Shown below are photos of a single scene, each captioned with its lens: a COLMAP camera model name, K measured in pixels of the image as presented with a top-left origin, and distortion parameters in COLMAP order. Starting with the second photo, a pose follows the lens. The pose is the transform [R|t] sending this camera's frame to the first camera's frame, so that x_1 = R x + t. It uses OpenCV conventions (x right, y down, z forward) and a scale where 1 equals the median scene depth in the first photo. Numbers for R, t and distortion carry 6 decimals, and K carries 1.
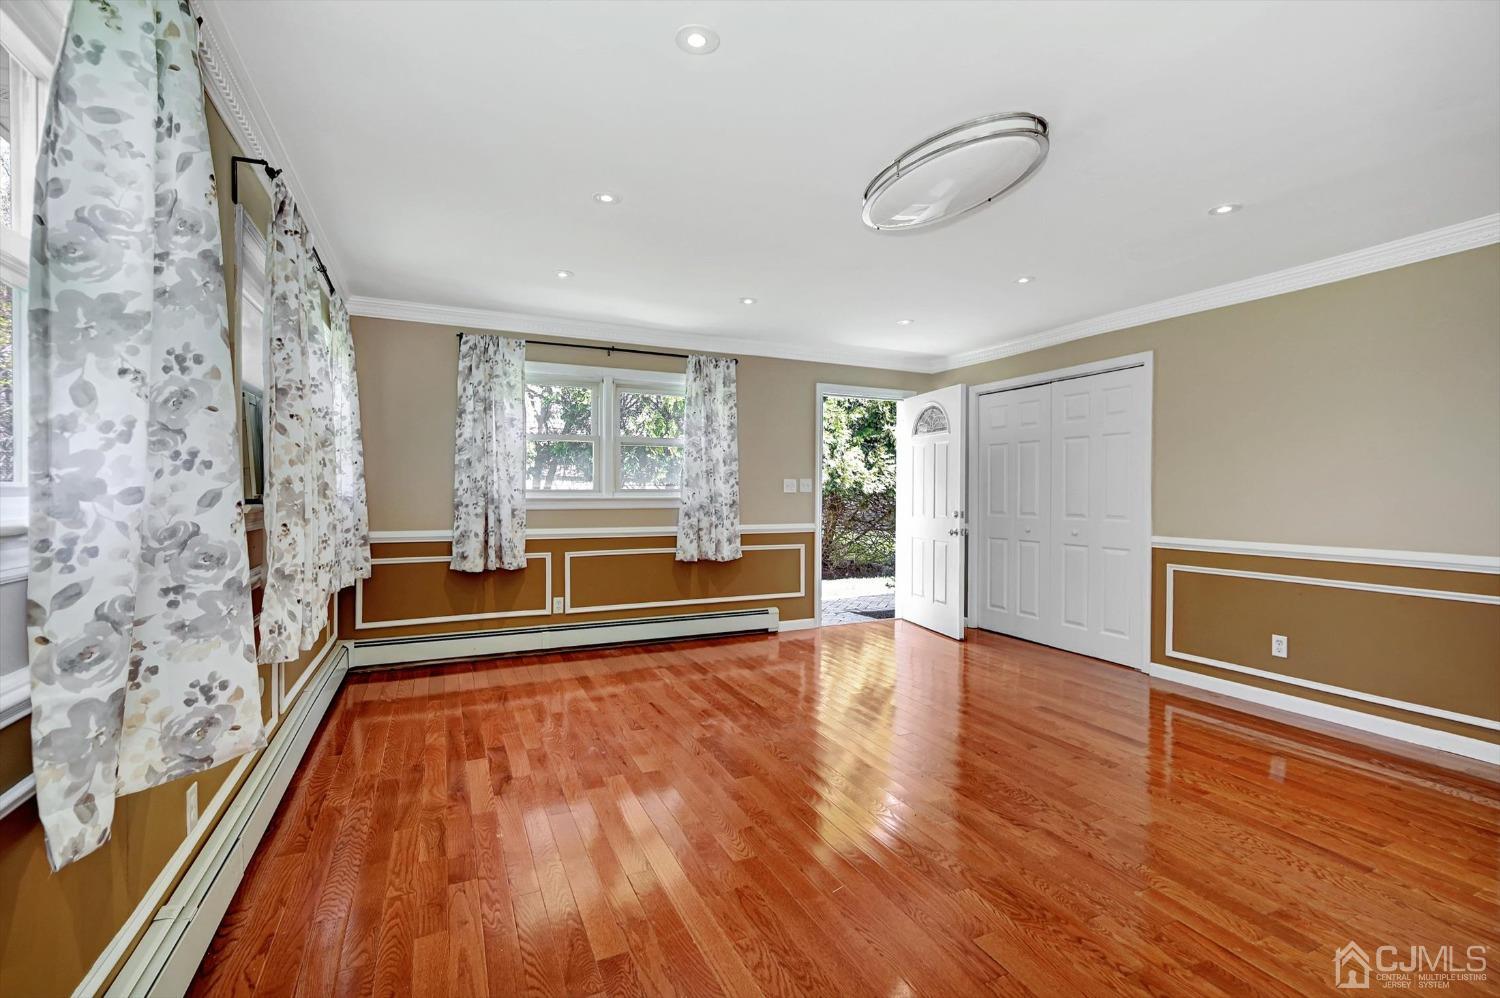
lens RADIAL K [[658.6, 0, 750.0], [0, 658.6, 497.3], [0, 0, 1]] dist [0.003168, 0.000345]
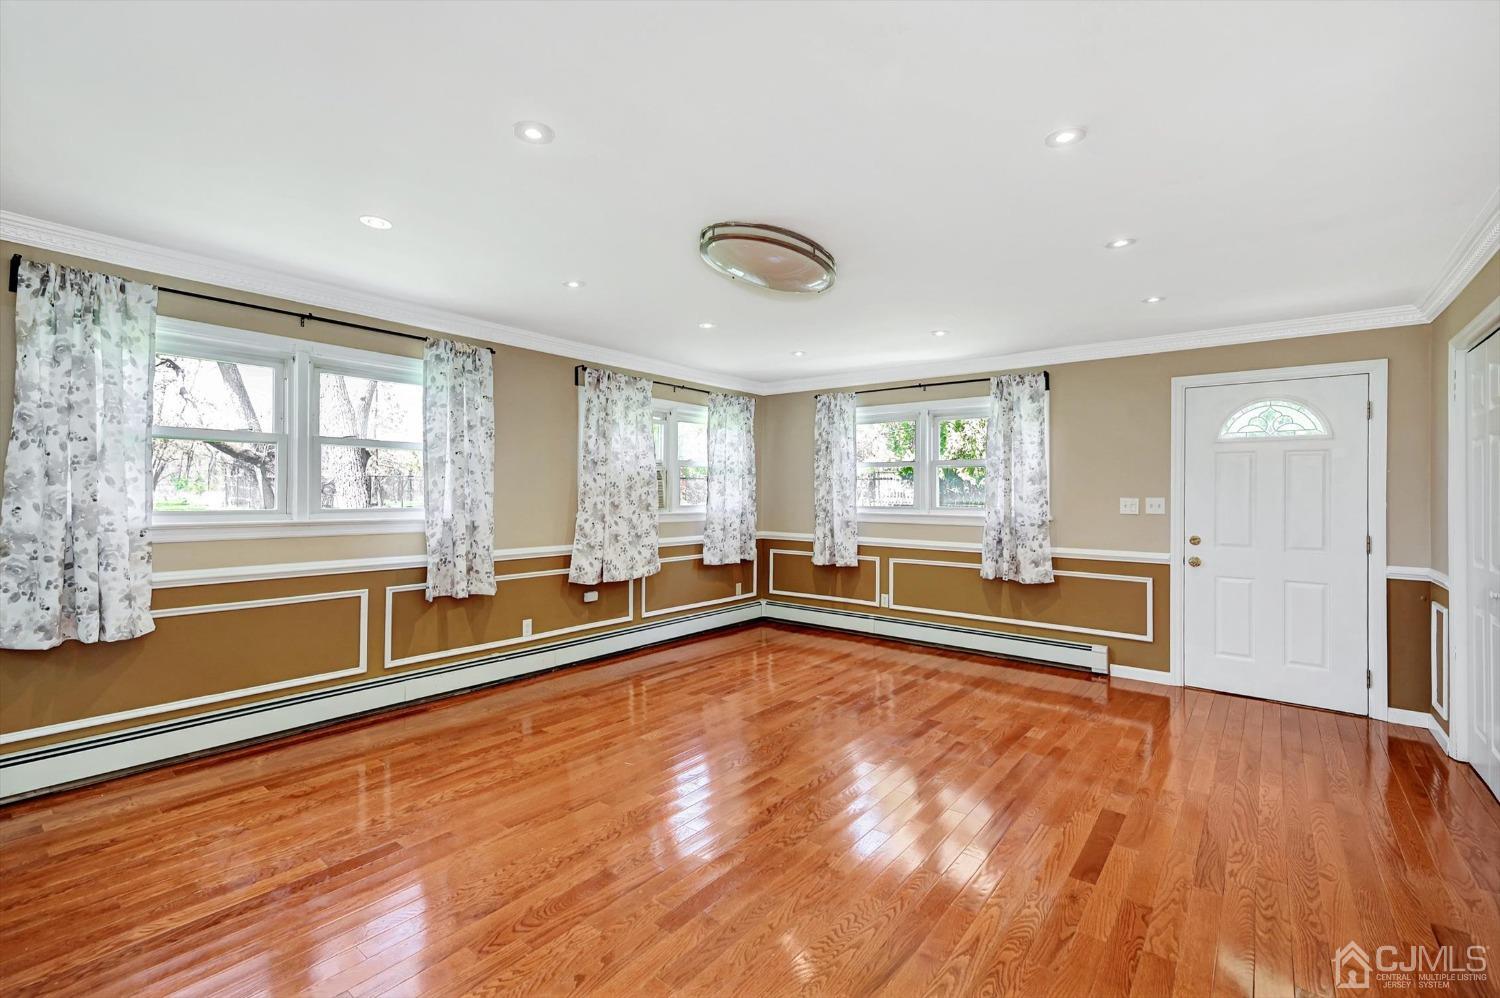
lens RADIAL K [[658.6, 0, 744.7], [0, 658.6, 498.3], [0, 0, 1]] dist [0.003168, 0.000345]
pose [[0.439479, 0.006959, -0.898226, 0.701672], [-0.012933, 0.999915, 0.001419, -0.025790], [0.898160, 0.010993, 0.439532, 0.220546]]
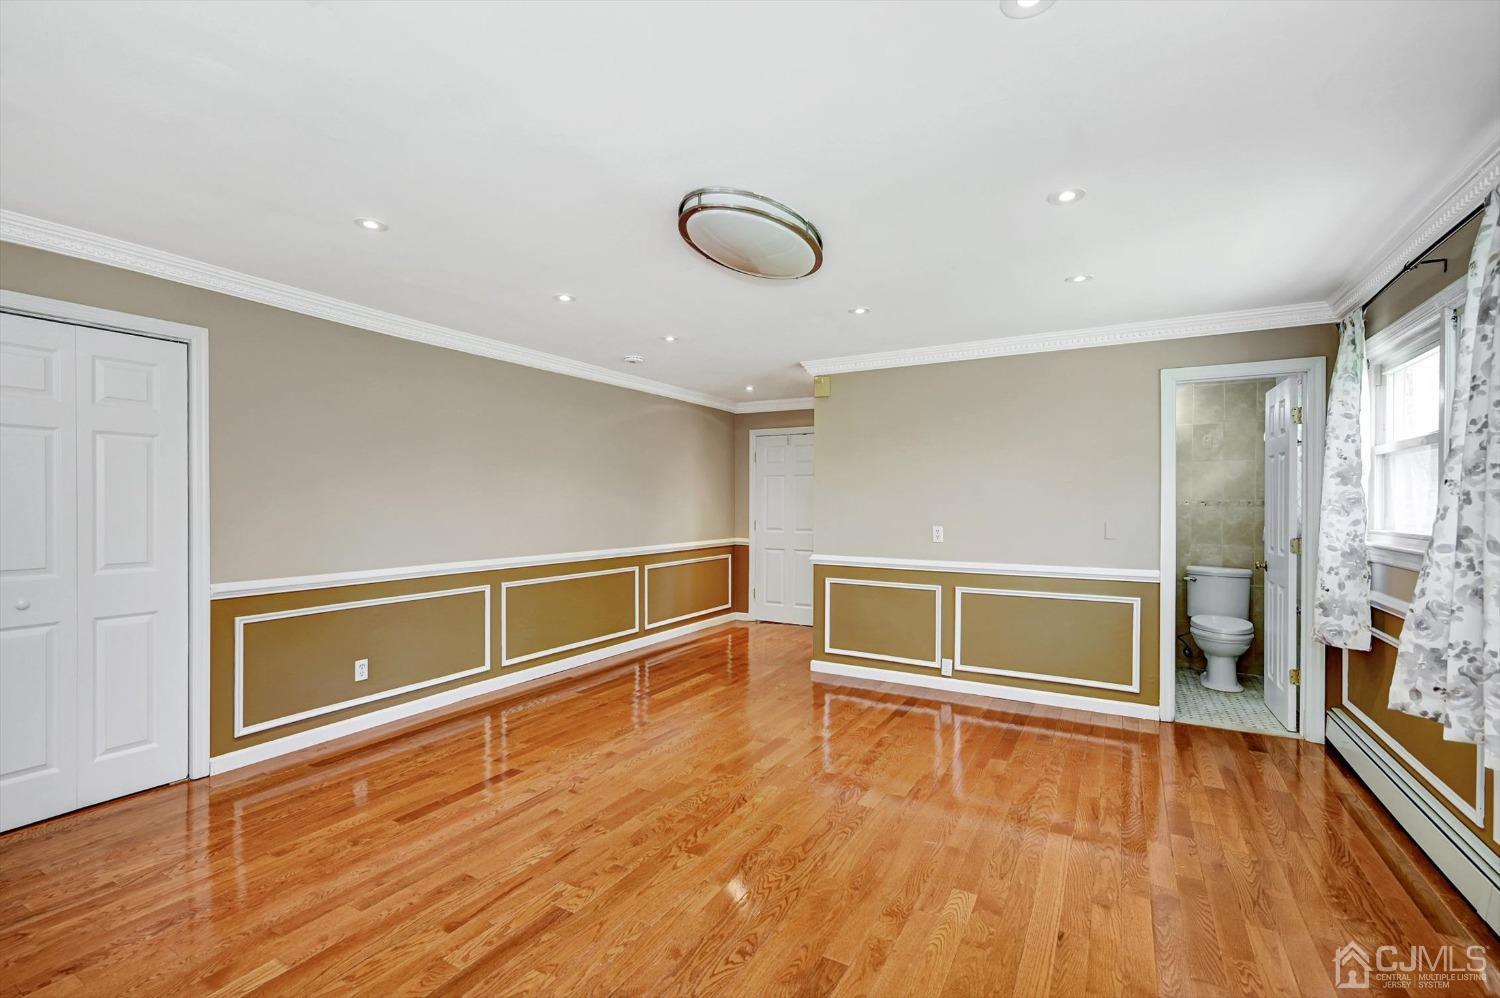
lens RADIAL K [[658.6, 0, 753.9], [0, 658.6, 491.9], [0, 0, 1]] dist [0.003168, 0.000345]
pose [[-0.578400, 0.007814, 0.815716, -0.295183], [0.001190, 0.999961, -0.008735, -0.032143], [-0.815753, -0.004081, -0.578386, 0.826141]]
